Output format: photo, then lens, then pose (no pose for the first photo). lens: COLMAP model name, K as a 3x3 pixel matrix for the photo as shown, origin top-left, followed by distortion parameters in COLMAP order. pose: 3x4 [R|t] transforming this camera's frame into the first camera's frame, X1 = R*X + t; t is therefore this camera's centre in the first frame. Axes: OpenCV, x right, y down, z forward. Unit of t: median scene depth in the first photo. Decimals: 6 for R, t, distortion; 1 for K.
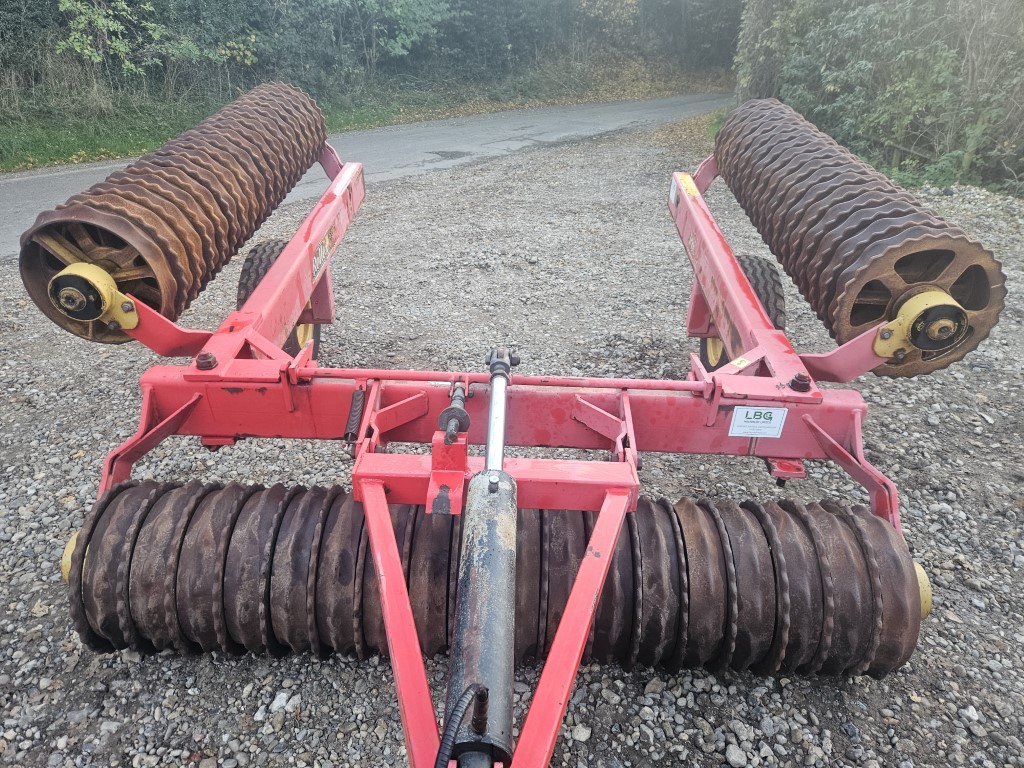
lens RADIAL K [[680.8, 0, 511.8], [0, 680.8, 382.8], [0, 0, 1]] dist [0.026428, -0.013211]
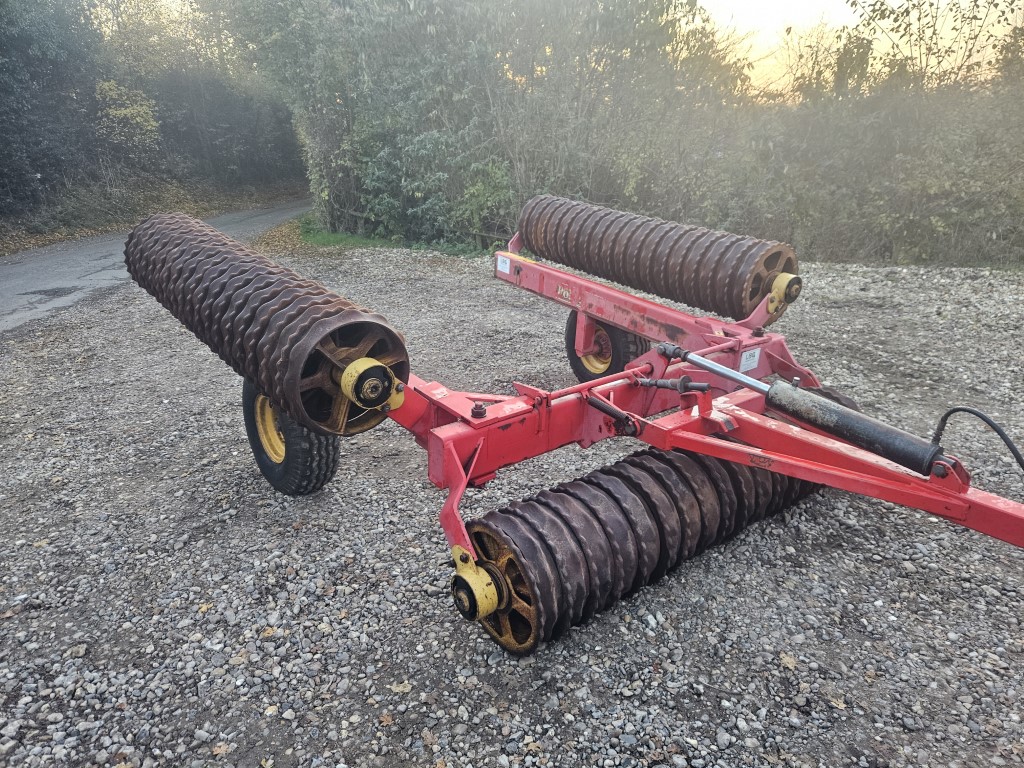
lens RADIAL K [[680.8, 0, 514.9], [0, 680.8, 384.9], [0, 0, 1]] dist [0.026428, -0.013211]
pose [[0.759619, -0.235394, 0.606274, -0.200317], [0.321956, 0.946068, -0.036065, -0.001996], [-0.565087, 0.222589, 0.794437, -0.001810]]
